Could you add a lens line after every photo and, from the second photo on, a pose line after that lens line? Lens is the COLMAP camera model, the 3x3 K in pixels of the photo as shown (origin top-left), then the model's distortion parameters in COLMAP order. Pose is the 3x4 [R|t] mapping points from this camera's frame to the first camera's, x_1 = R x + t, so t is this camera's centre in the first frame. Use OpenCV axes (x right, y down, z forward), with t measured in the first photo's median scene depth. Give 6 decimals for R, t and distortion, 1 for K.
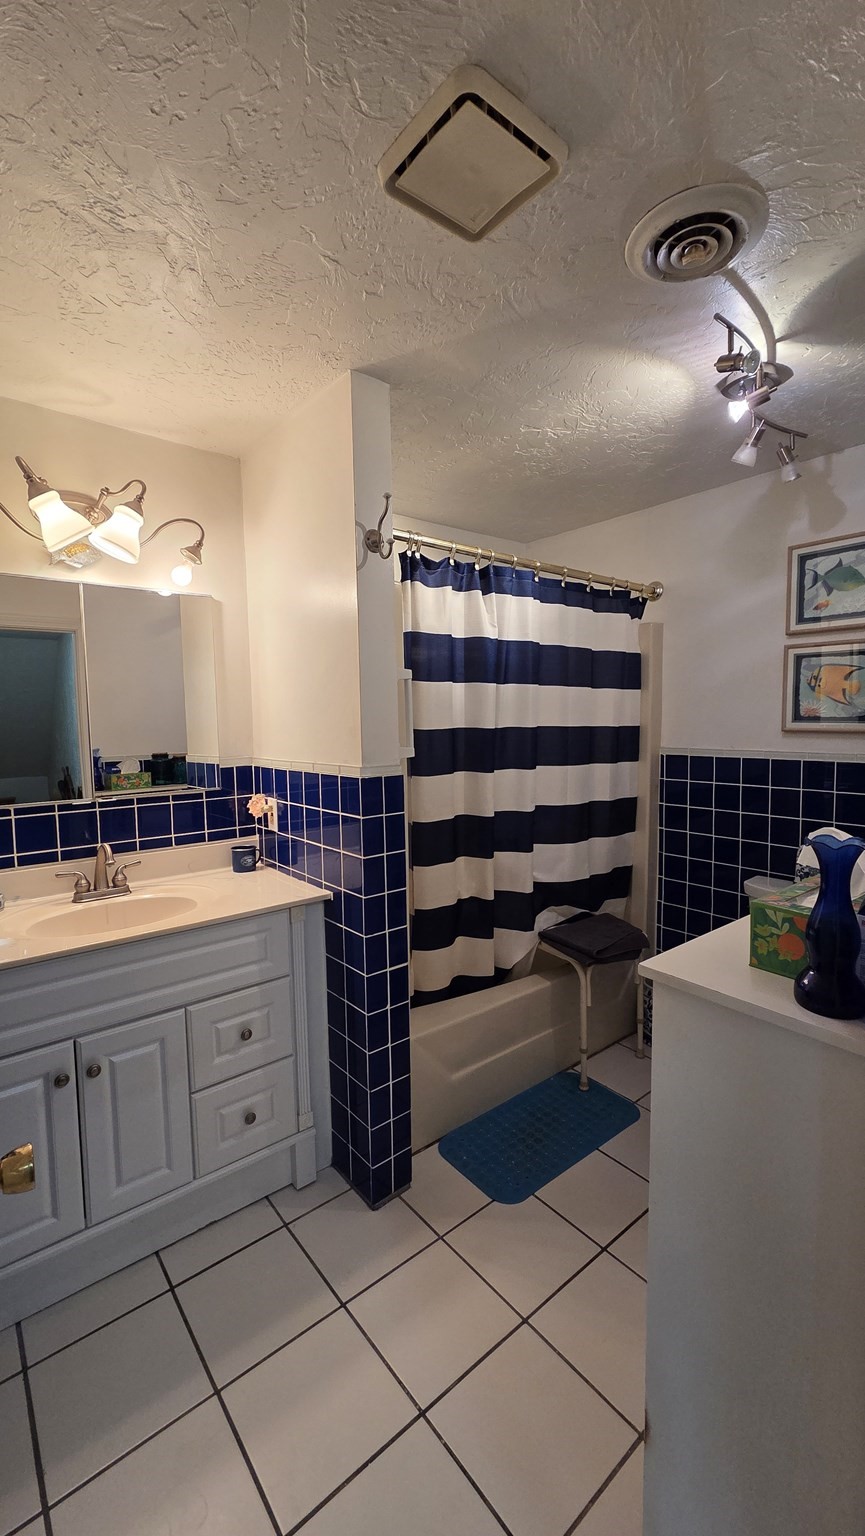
lens RADIAL K [[621.5, 0, 432.5], [0, 621.5, 768.0], [0, 0, 1]] dist [0.000323, -0.000267]
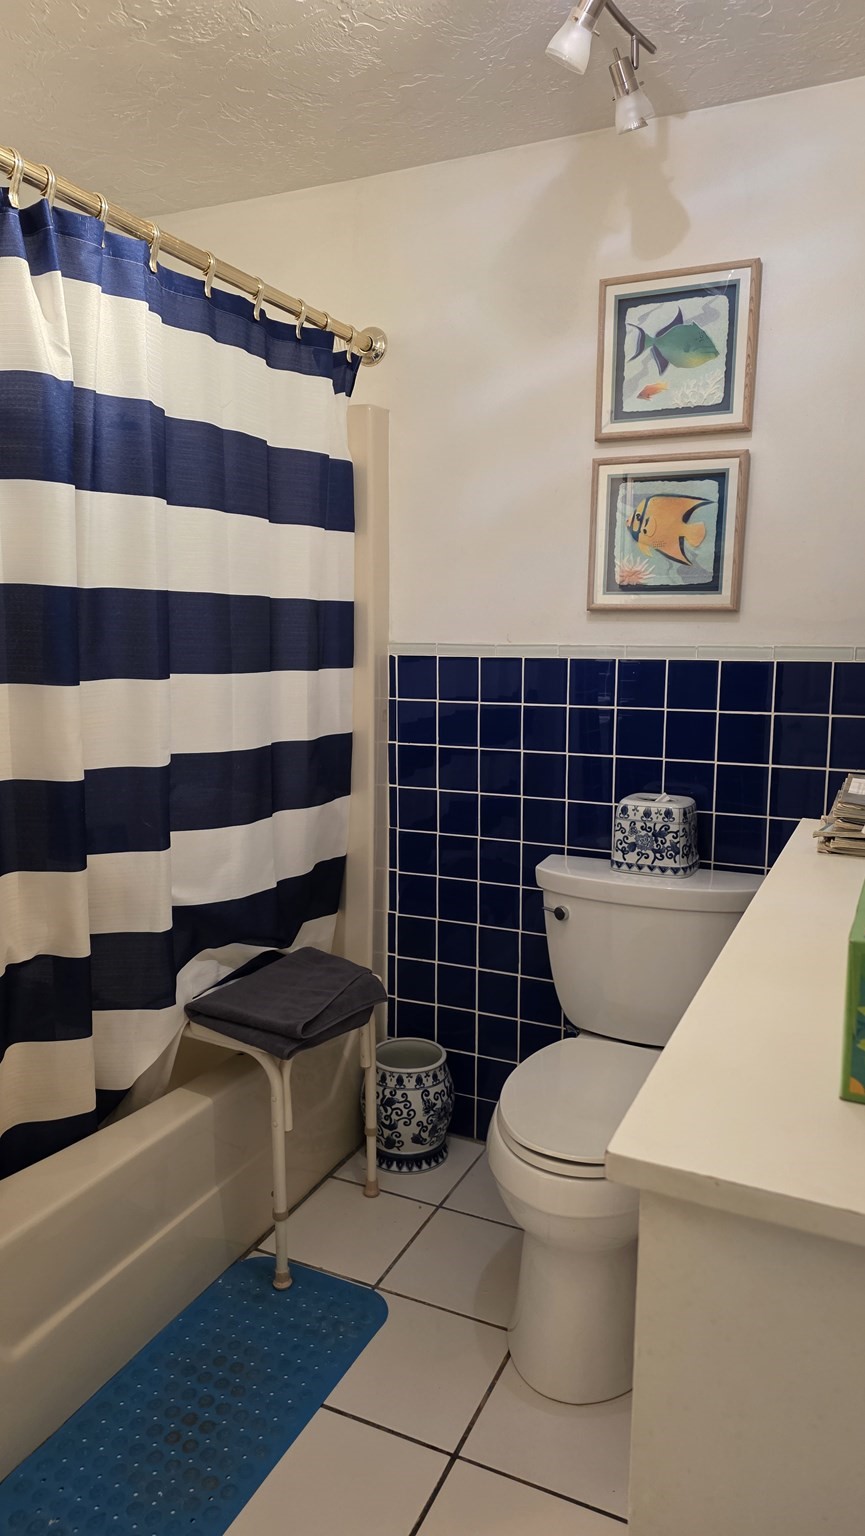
lens RADIAL K [[1022.0, 0, 439.3], [0, 1022.0, 771.1], [0, 0, 1]] dist [0.099160, -0.115429]
pose [[0.897985, -0.052967, 0.436826, 0.000027], [0.022671, 0.996979, 0.074285, 0.017742], [-0.439441, -0.056804, 0.896474, 0.173979]]
